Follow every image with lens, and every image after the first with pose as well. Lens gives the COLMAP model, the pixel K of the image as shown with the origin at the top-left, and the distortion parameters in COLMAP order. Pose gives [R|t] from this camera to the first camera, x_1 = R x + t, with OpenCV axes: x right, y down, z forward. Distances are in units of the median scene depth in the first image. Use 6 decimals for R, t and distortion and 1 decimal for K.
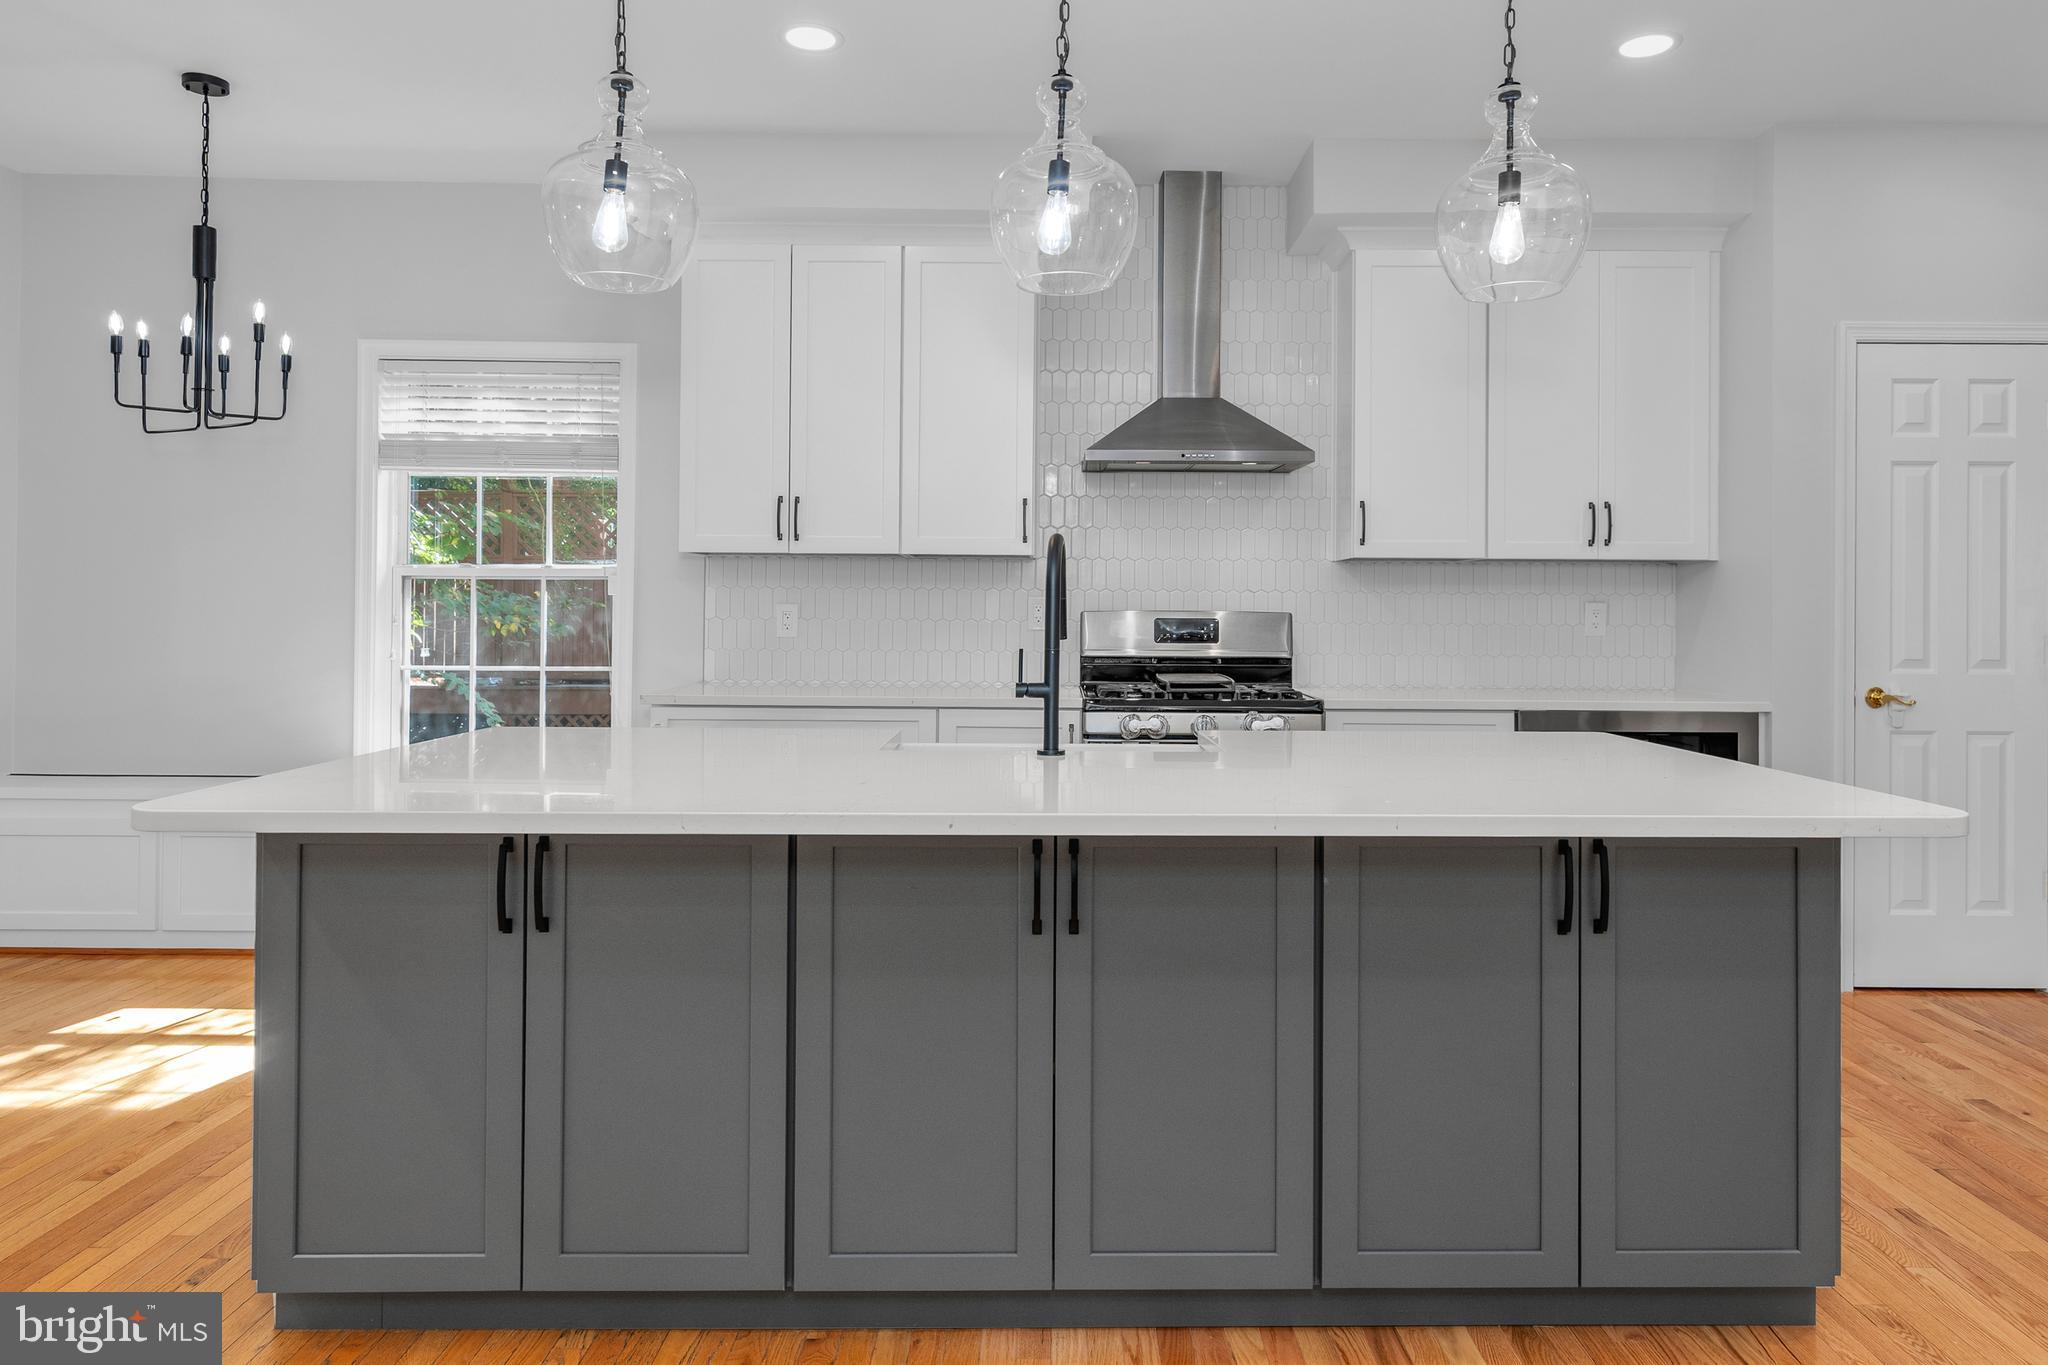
lens RADIAL K [[1297.9, 0, 1061.0], [0, 1297.9, 603.7], [0, 0, 1]] dist [0.002017, 0.000847]
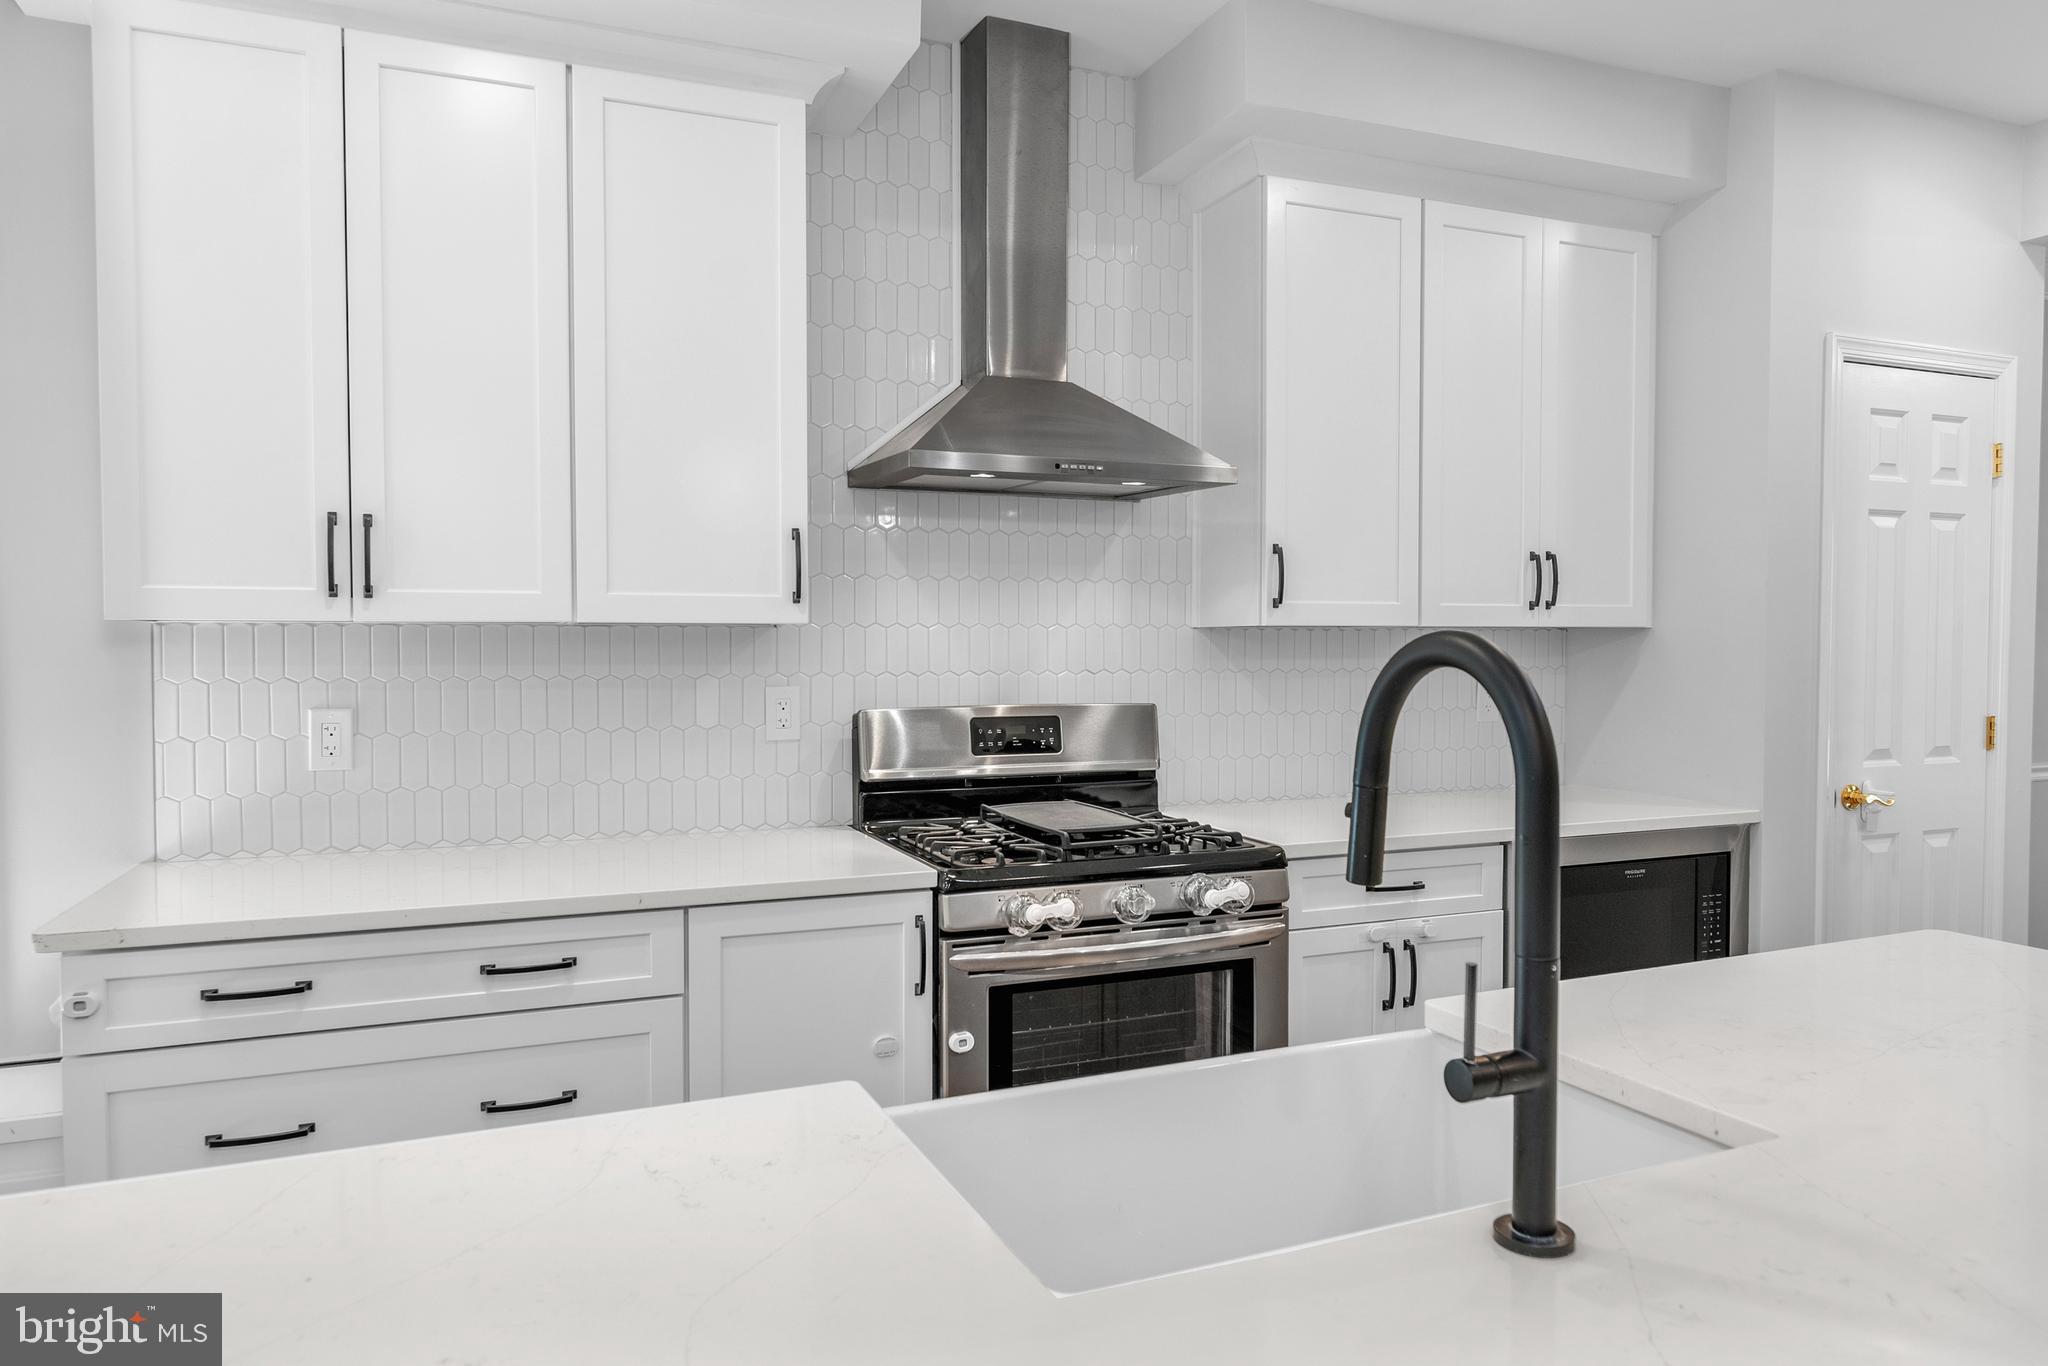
lens RADIAL K [[1296.0, 0, 1018.5], [0, 1296.0, 681.6], [0, 0, 1]] dist [-0.004768, -0.000154]
pose [[0.927066, -0.019975, 0.374365, -0.155192], [0.007228, 0.999346, 0.035424, -0.031397], [-0.374828, -0.030134, 0.926605, 0.410146]]
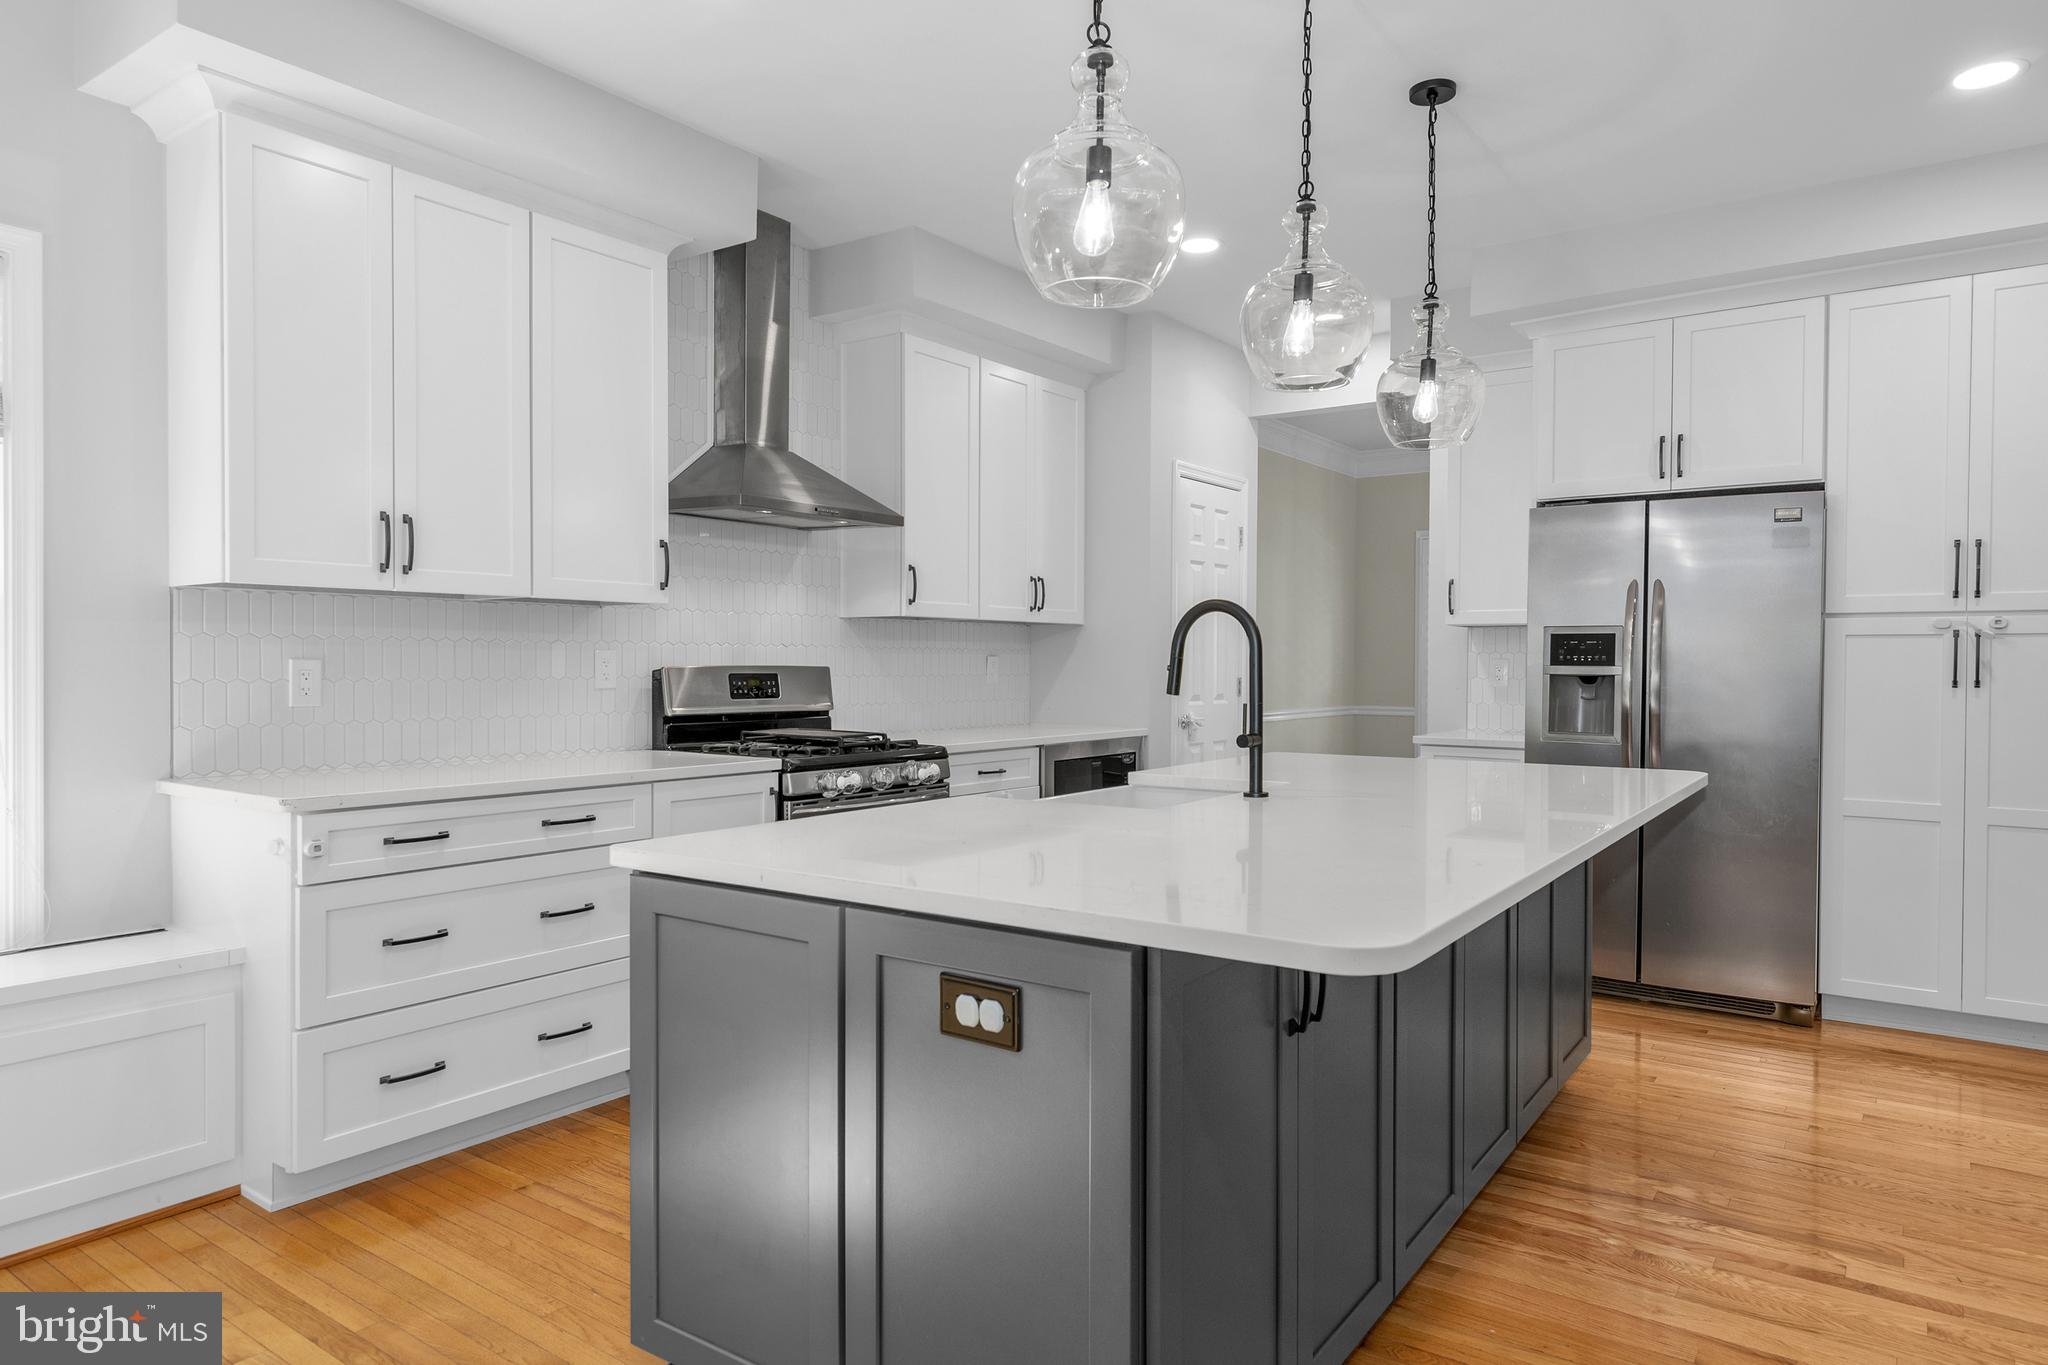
lens RADIAL K [[1247.2, 0, 1024.0], [0, 1247.2, 682.5], [0, 0, 1]] dist [-0.006280, -0.000893]
pose [[0.587553, -0.018204, 0.808981, -0.567638], [-0.001568, 0.999719, 0.023635, -0.004532], [-0.809184, -0.015155, 0.587360, 0.301223]]
